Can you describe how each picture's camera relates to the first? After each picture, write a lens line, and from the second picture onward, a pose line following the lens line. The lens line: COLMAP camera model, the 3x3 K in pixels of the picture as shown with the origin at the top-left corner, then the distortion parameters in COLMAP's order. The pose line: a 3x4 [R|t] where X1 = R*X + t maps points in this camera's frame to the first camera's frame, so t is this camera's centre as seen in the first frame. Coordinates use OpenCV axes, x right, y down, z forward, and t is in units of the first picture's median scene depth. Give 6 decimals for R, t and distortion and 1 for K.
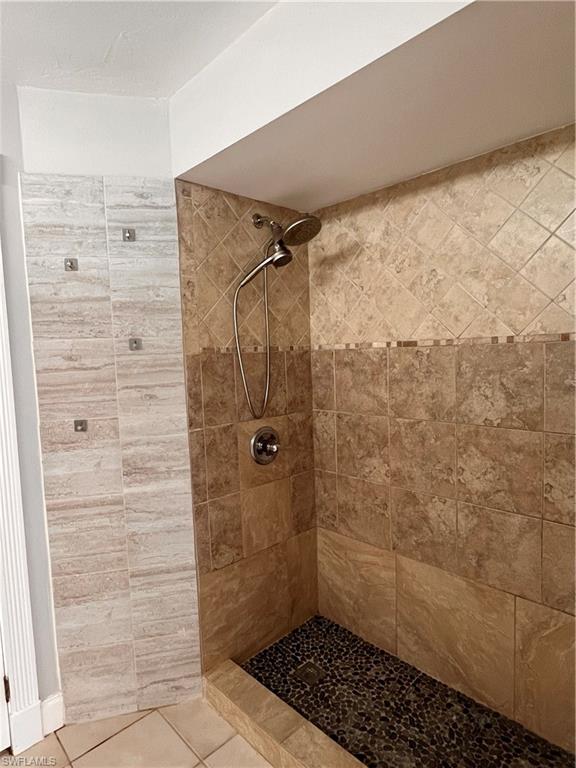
lens RADIAL K [[447.7, 0, 290.2], [0, 447.7, 386.4], [0, 0, 1]] dist [0.000607, 0.000107]
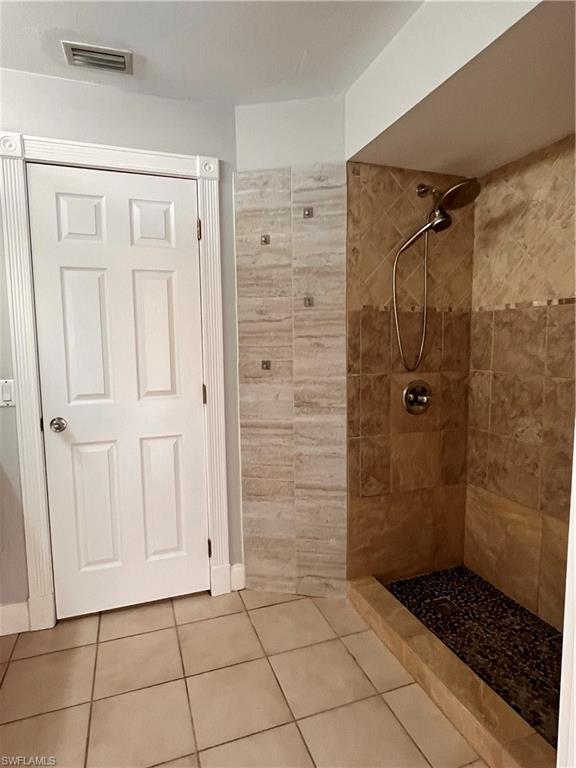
lens RADIAL K [[447.7, 0, 289.3], [0, 447.7, 384.3], [0, 0, 1]] dist [0.000607, 0.000107]
pose [[0.914053, 0.064616, -0.400415, 0.110396], [-0.050921, 0.997699, 0.044761, 0.076792], [0.402386, -0.020525, 0.915240, -0.153337]]
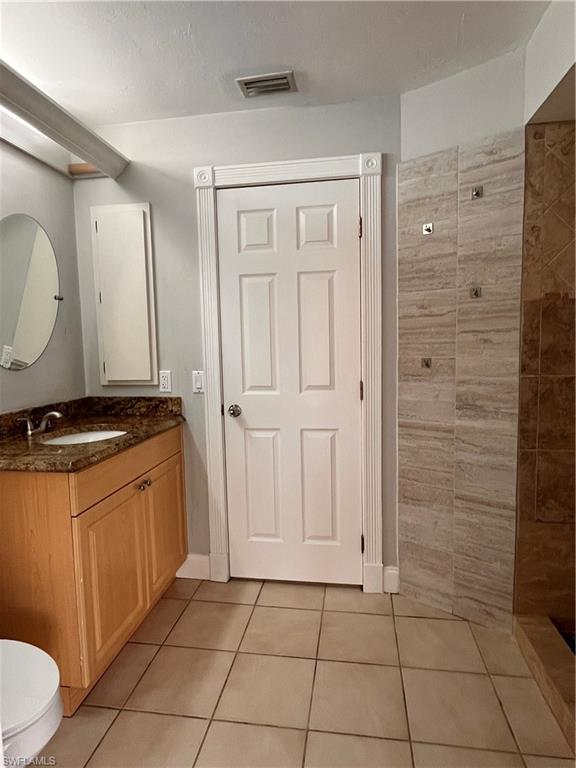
lens RADIAL K [[447.7, 0, 291.3], [0, 447.7, 385.9], [0, 0, 1]] dist [0.000607, 0.000107]
pose [[0.612928, 0.098977, -0.783915, 0.254143], [-0.061157, 0.995090, 0.077823, 0.073371], [0.787768, 0.000242, 0.615972, -0.041636]]
